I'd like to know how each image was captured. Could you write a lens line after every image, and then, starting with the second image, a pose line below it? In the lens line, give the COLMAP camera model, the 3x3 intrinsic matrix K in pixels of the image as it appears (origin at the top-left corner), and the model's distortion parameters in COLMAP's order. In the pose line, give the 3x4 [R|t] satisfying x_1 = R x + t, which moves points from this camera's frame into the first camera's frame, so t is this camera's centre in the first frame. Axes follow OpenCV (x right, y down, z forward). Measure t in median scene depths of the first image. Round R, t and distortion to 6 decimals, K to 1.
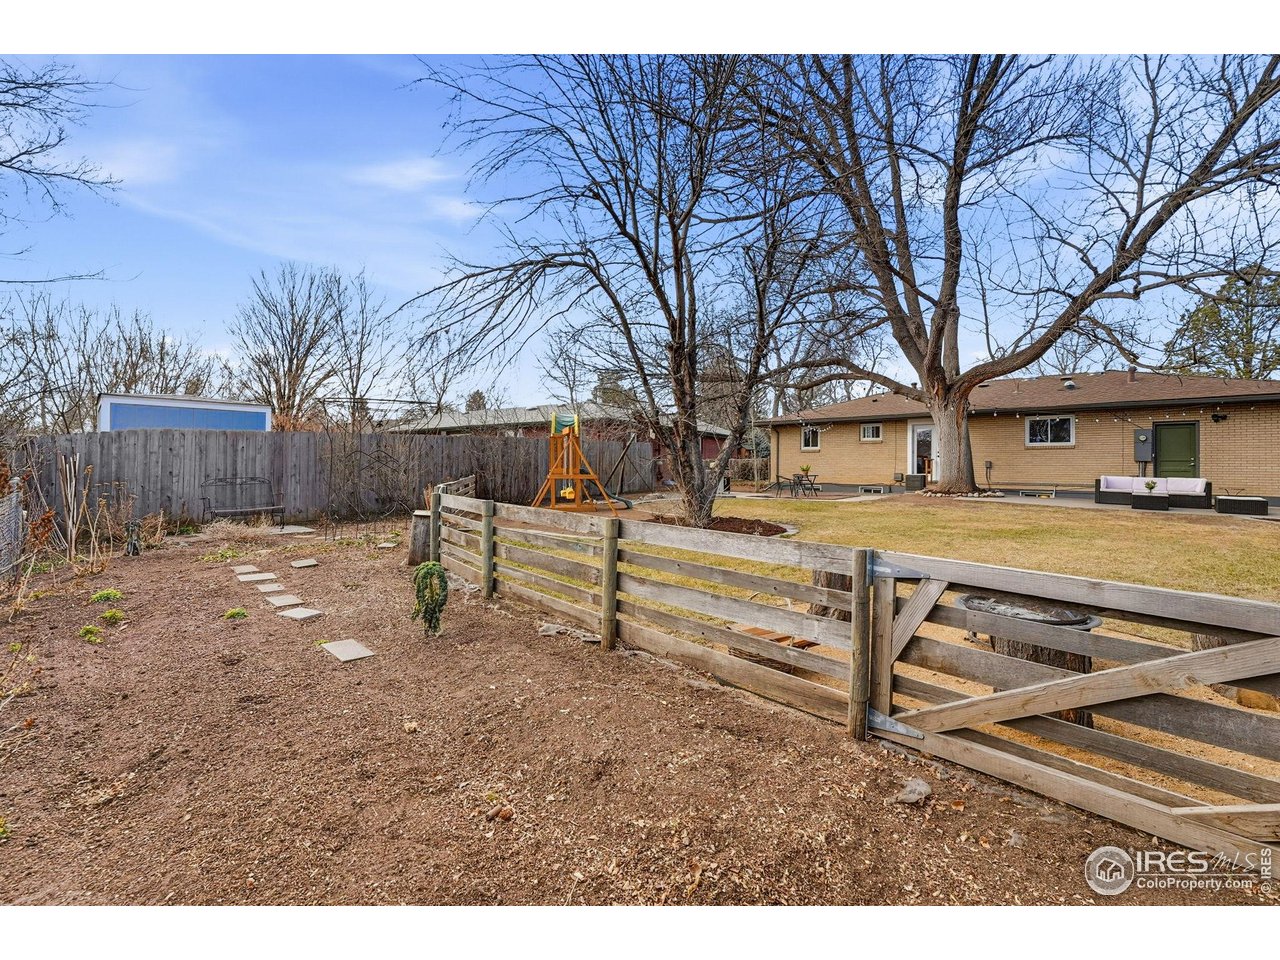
lens RADIAL K [[524.9, 0, 640.0], [0, 524.9, 480.0], [0, 0, 1]] dist [-0.000466, -0.000062]
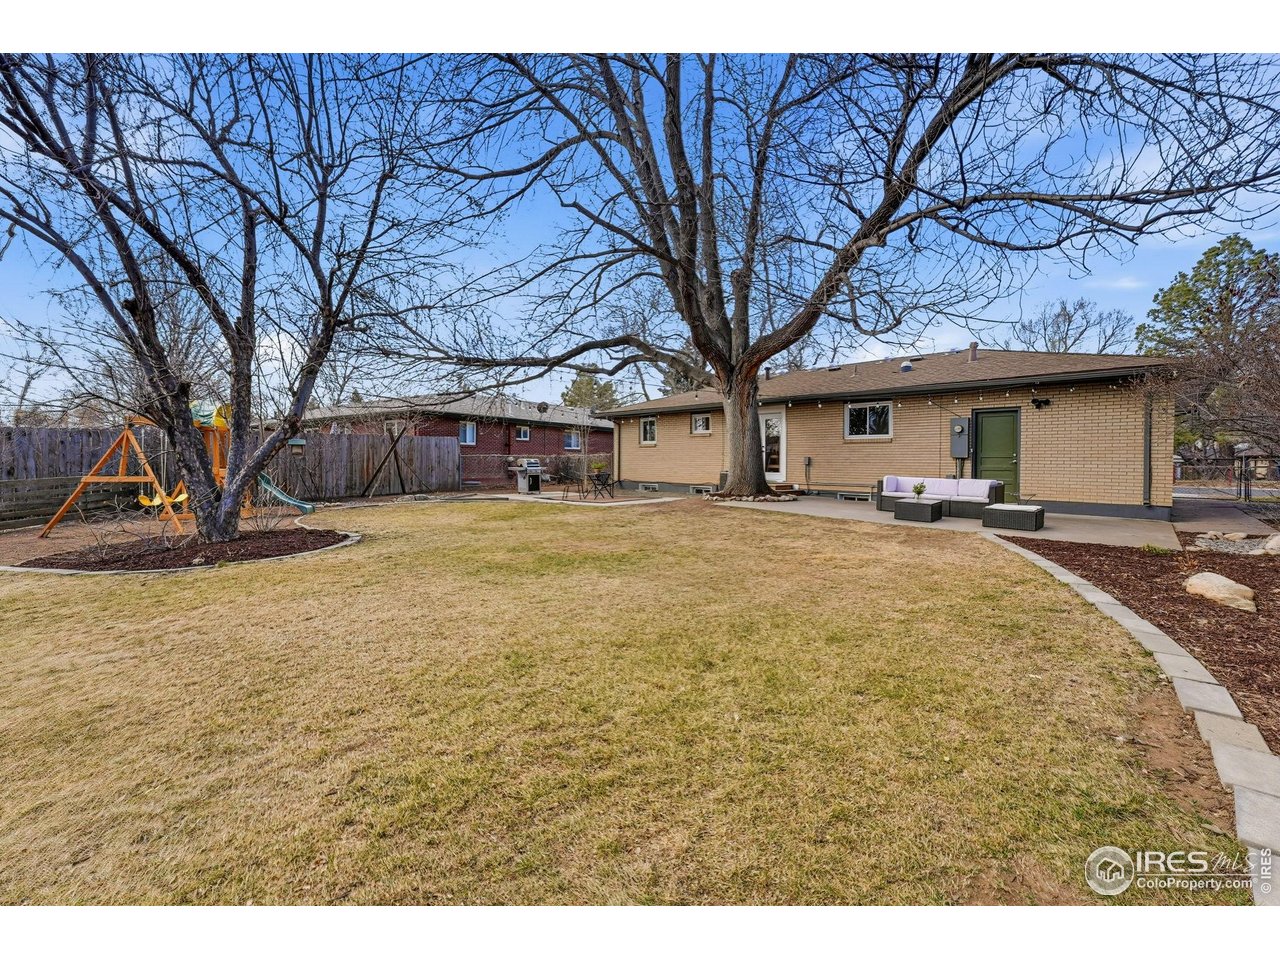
lens RADIAL K [[516.9, 0, 639.7], [0, 516.9, 484.0], [0, 0, 1]] dist [-0.000383, -0.004146]
pose [[0.999222, 0.000206, -0.039443, 0.475431], [0.000628, 0.999776, 0.021140, -0.011445], [0.039439, -0.021148, 0.998998, 0.172813]]
